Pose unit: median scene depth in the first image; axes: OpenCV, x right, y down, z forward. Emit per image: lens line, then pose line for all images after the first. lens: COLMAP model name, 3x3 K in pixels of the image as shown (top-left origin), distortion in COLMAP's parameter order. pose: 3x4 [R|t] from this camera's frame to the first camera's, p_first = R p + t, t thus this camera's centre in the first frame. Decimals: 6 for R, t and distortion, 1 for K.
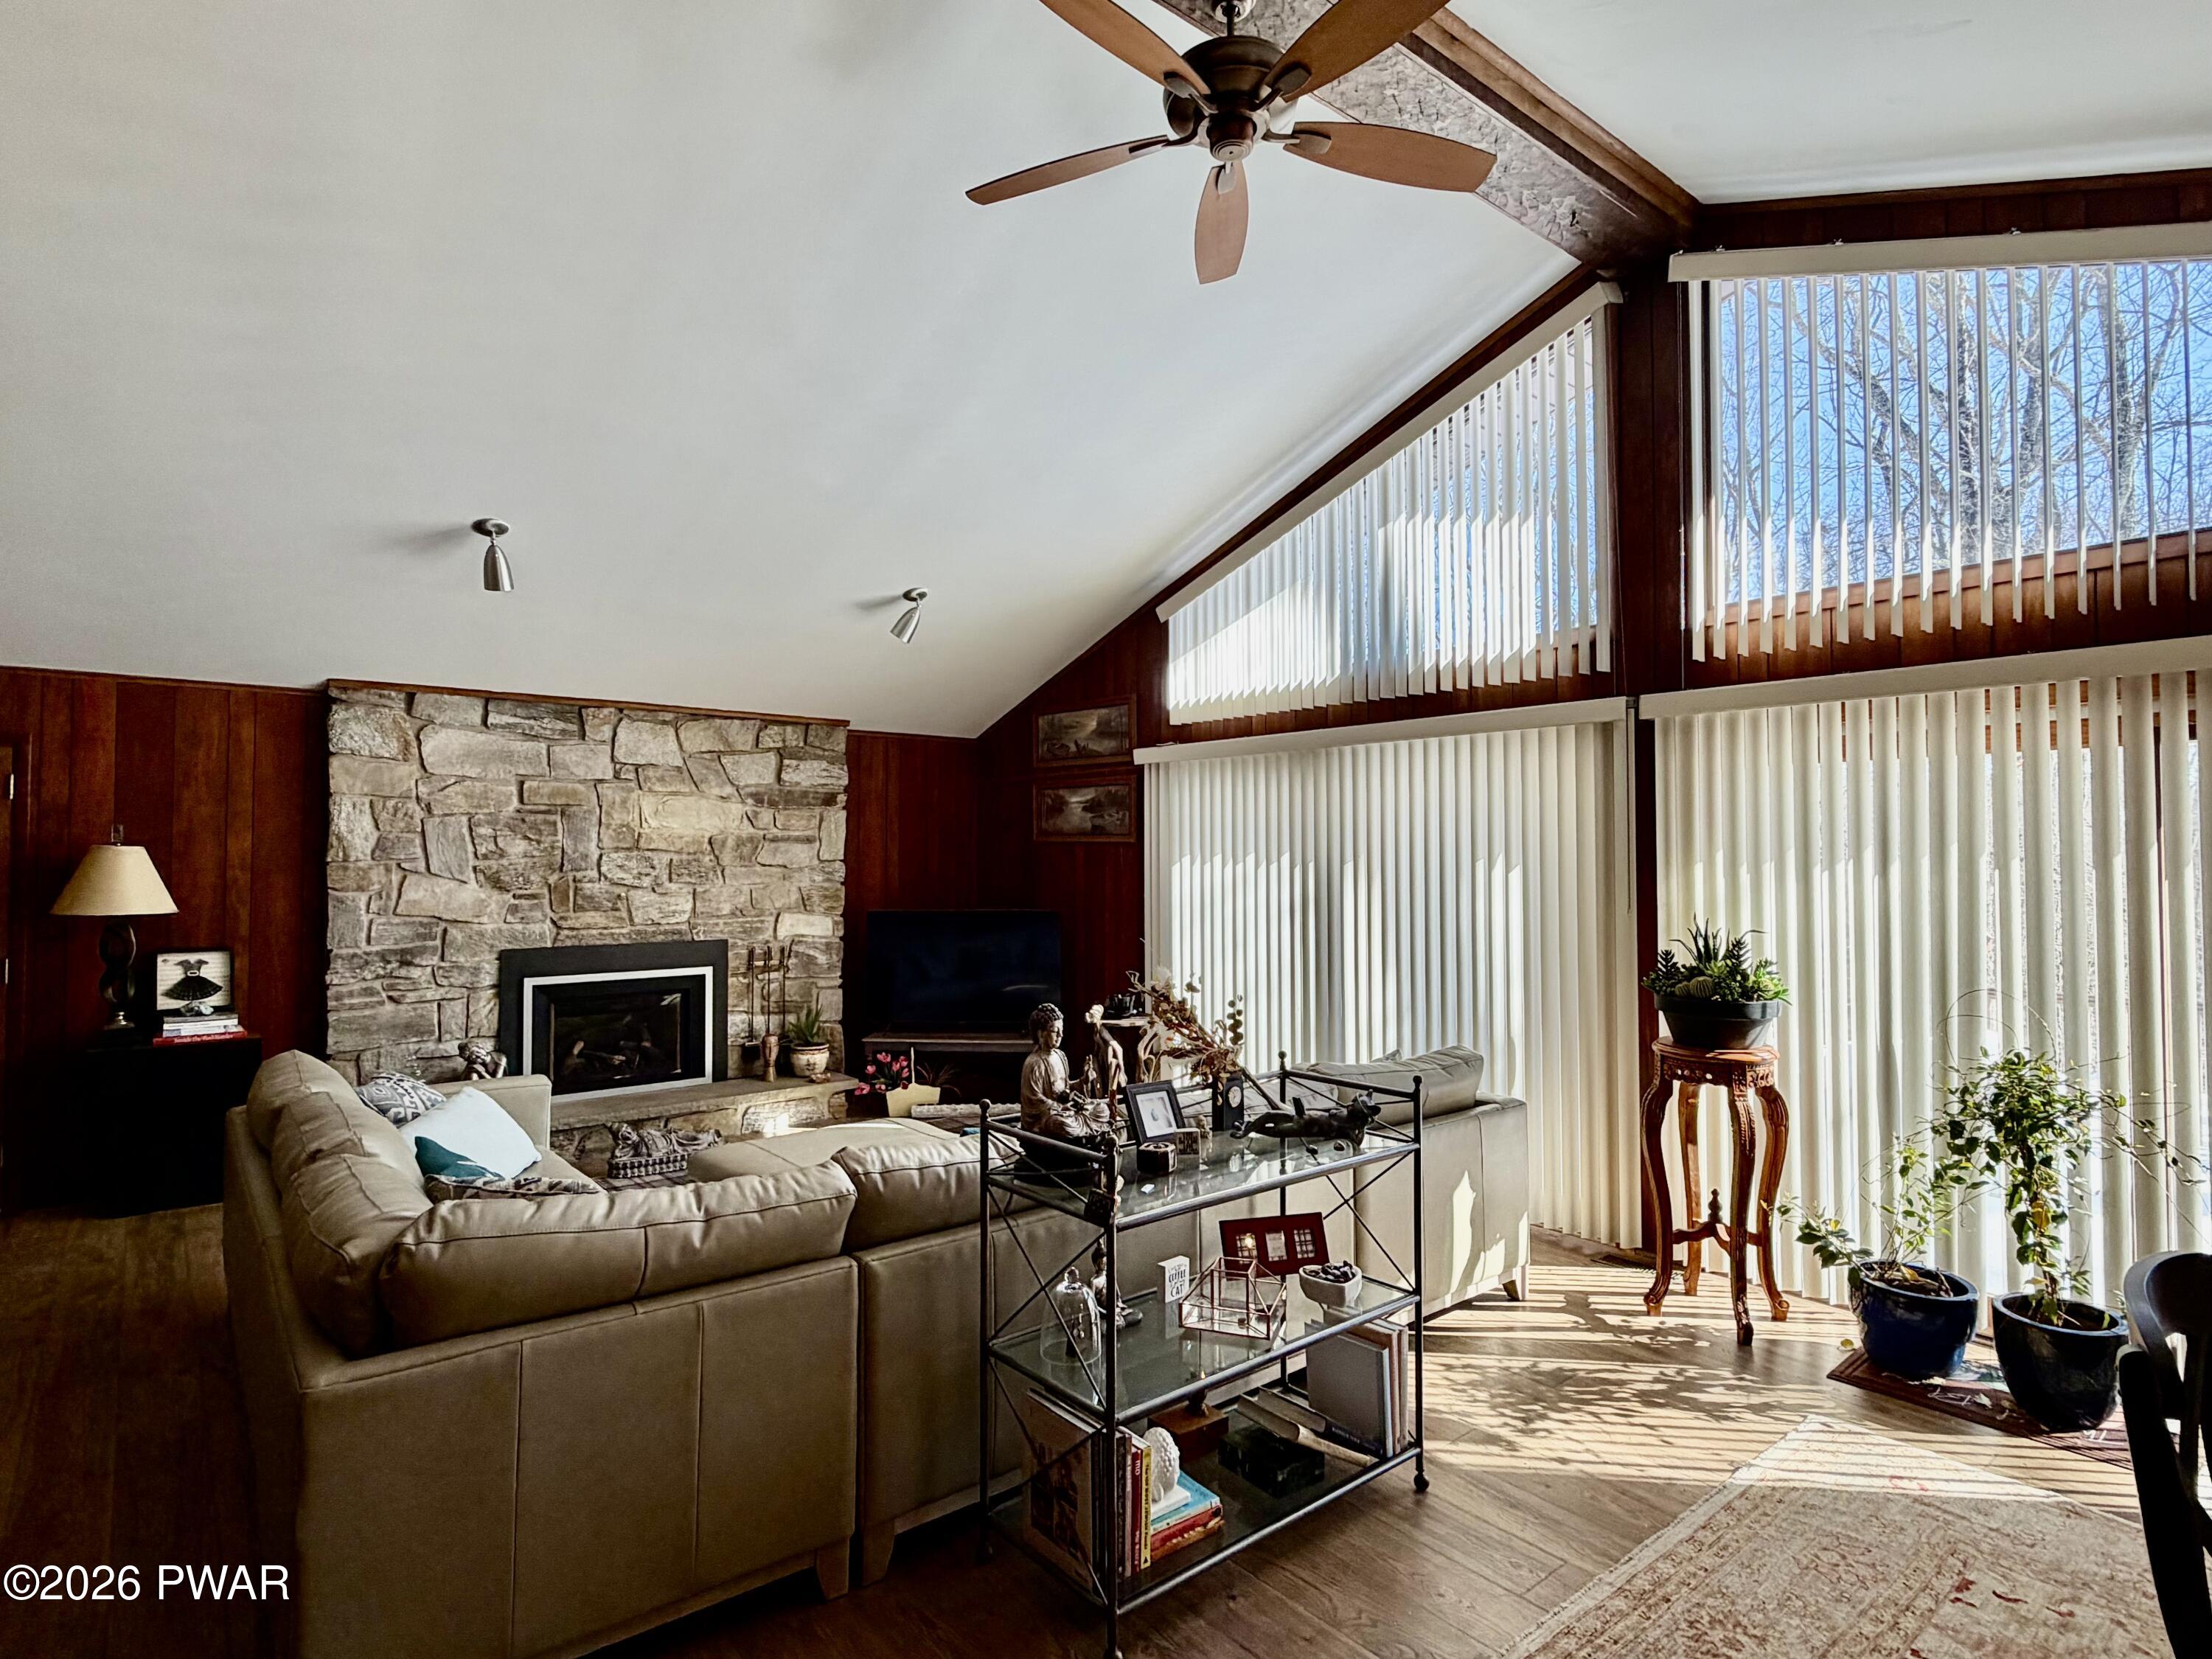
lens RADIAL K [[1162.3, 0, 1099.8], [0, 1162.3, 828.2], [0, 0, 1]] dist [0.004548, -0.002198]
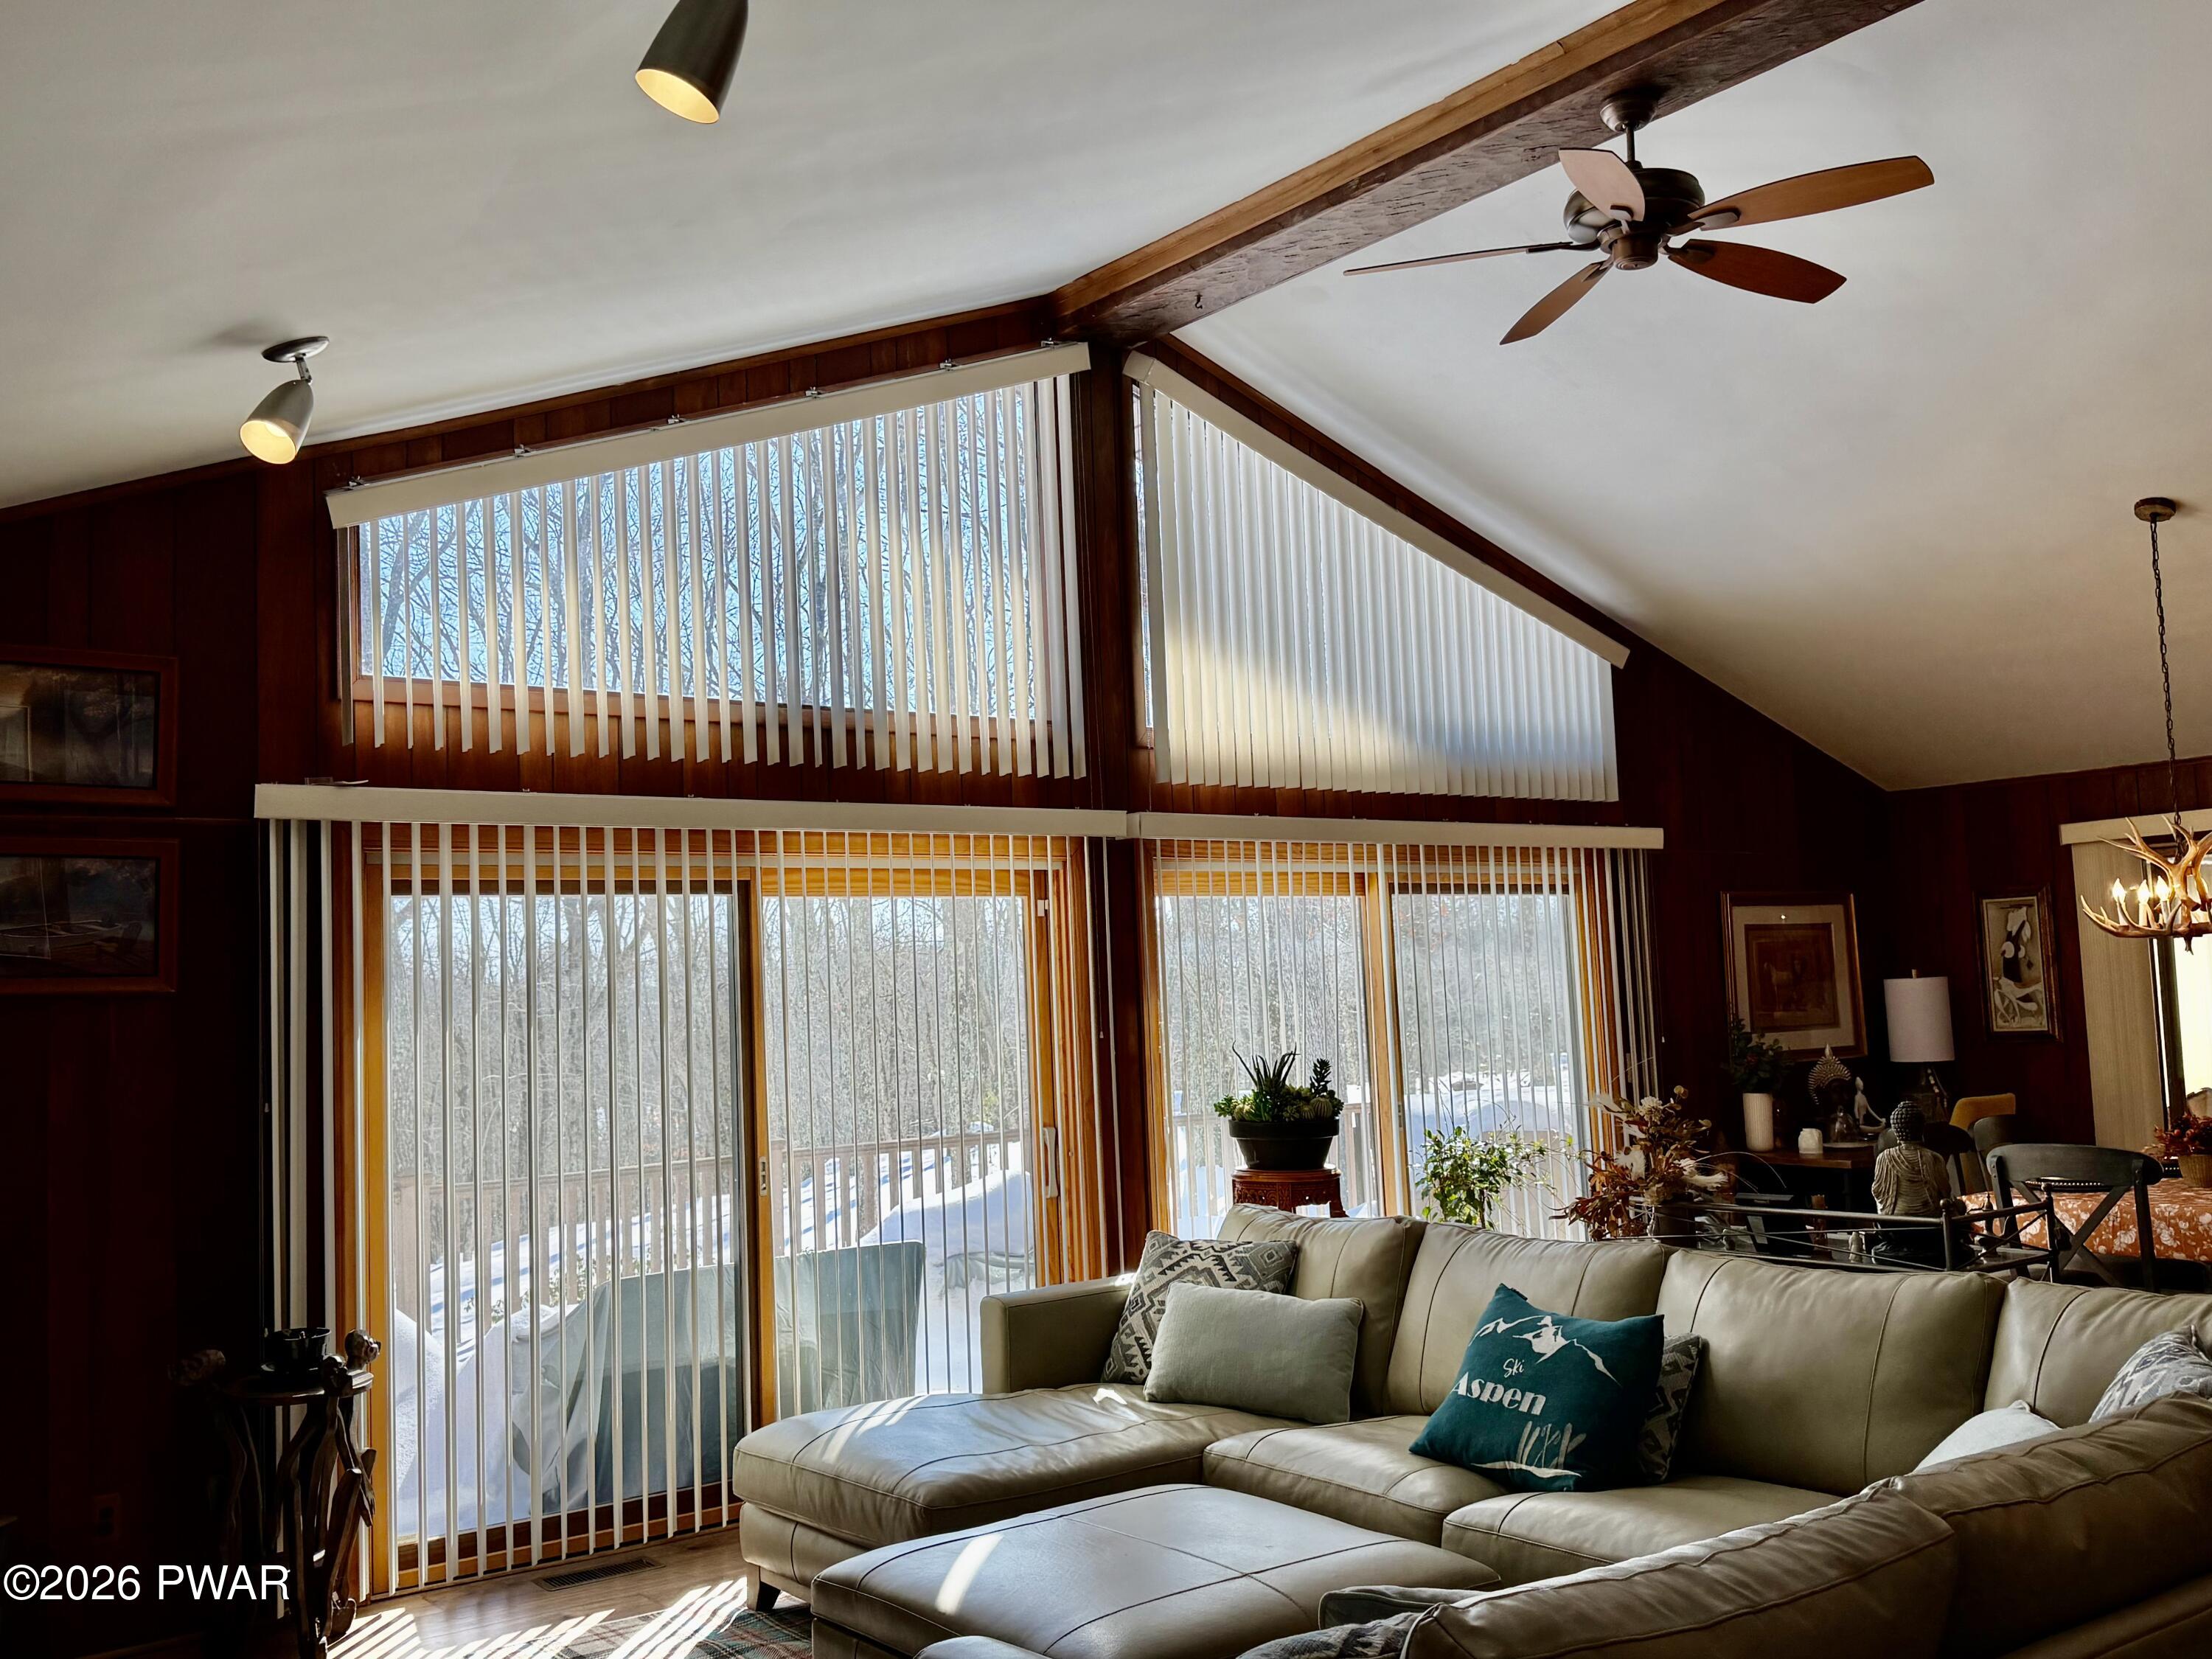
lens RADIAL K [[2064.7, 0, 1114.7], [0, 2064.7, 832.1], [0, 0, 1]] dist [0.058218, 0.000000]
pose [[0.043488, 0.081538, 0.995721, -0.919895], [0.015263, 0.996493, -0.082267, 0.027485], [-0.998937, 0.018775, 0.042091, 0.756276]]
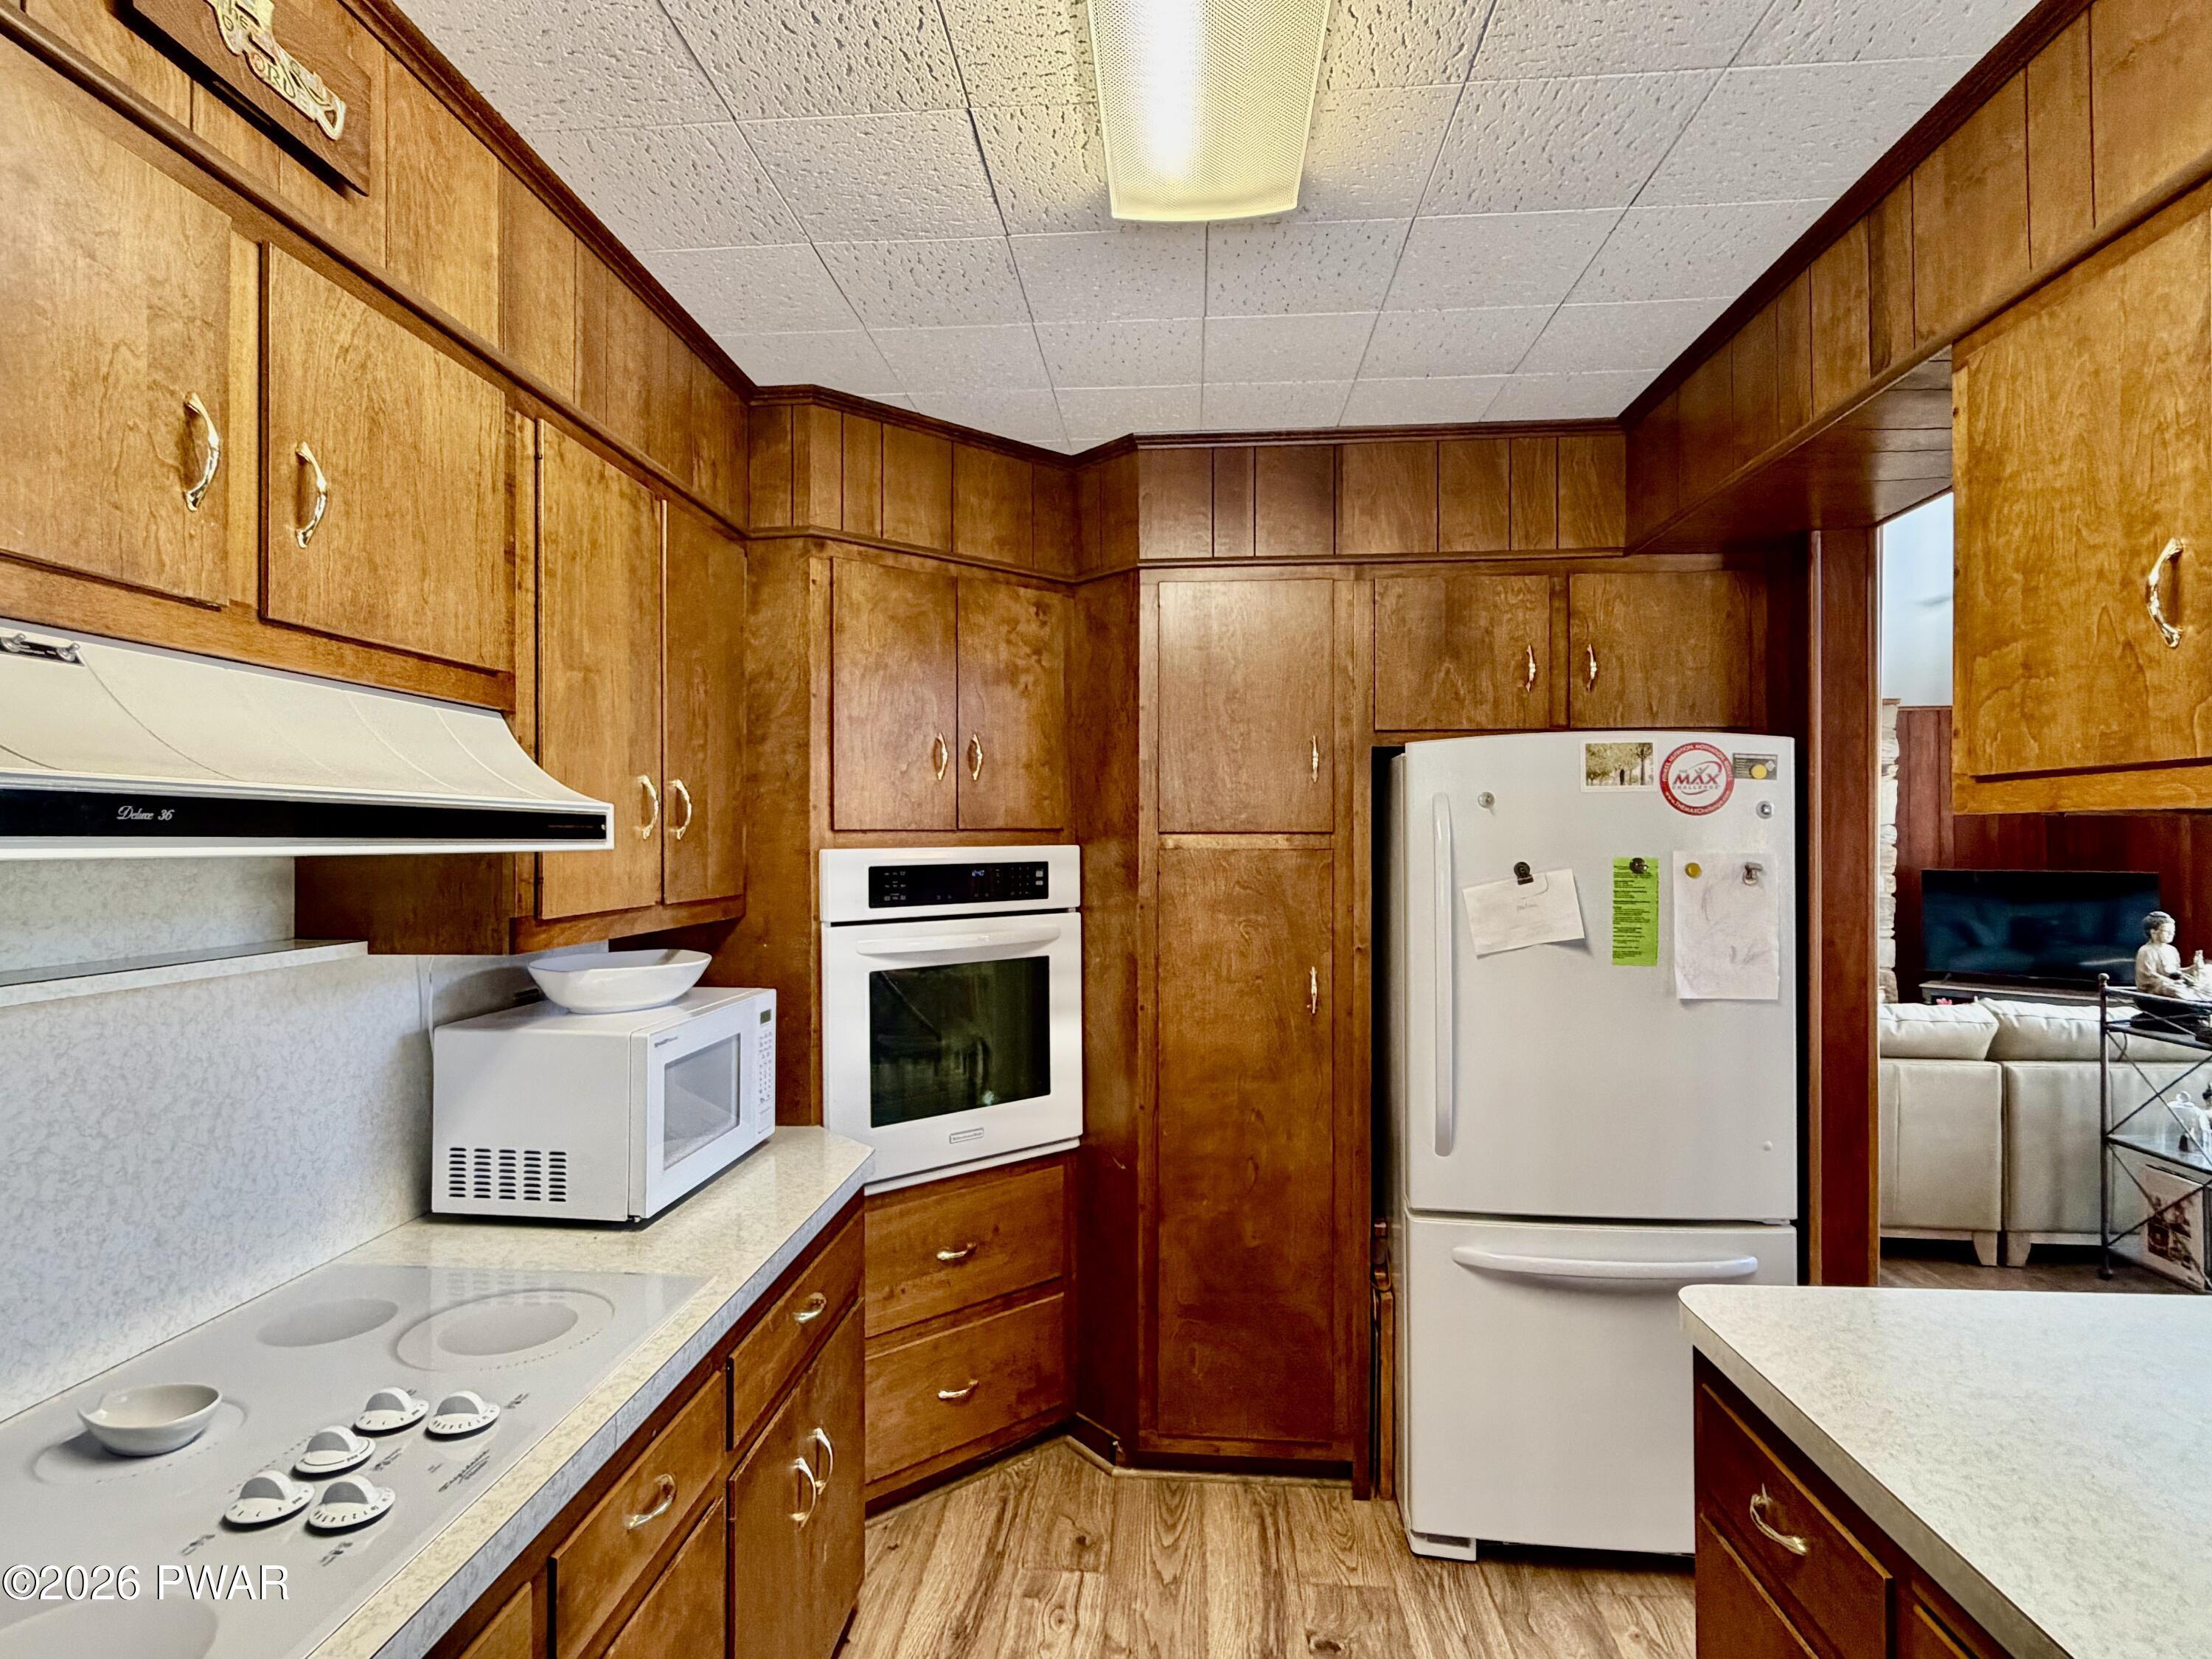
lens RADIAL K [[1162.3, 0, 1098.3], [0, 1162.3, 829.4], [0, 0, 1]] dist [0.004548, -0.002198]
pose [[0.721053, -0.002990, -0.692874, 0.003558], [0.019777, 0.999672, 0.016267, -0.001363], [0.692598, -0.025433, 0.720875, -0.451391]]
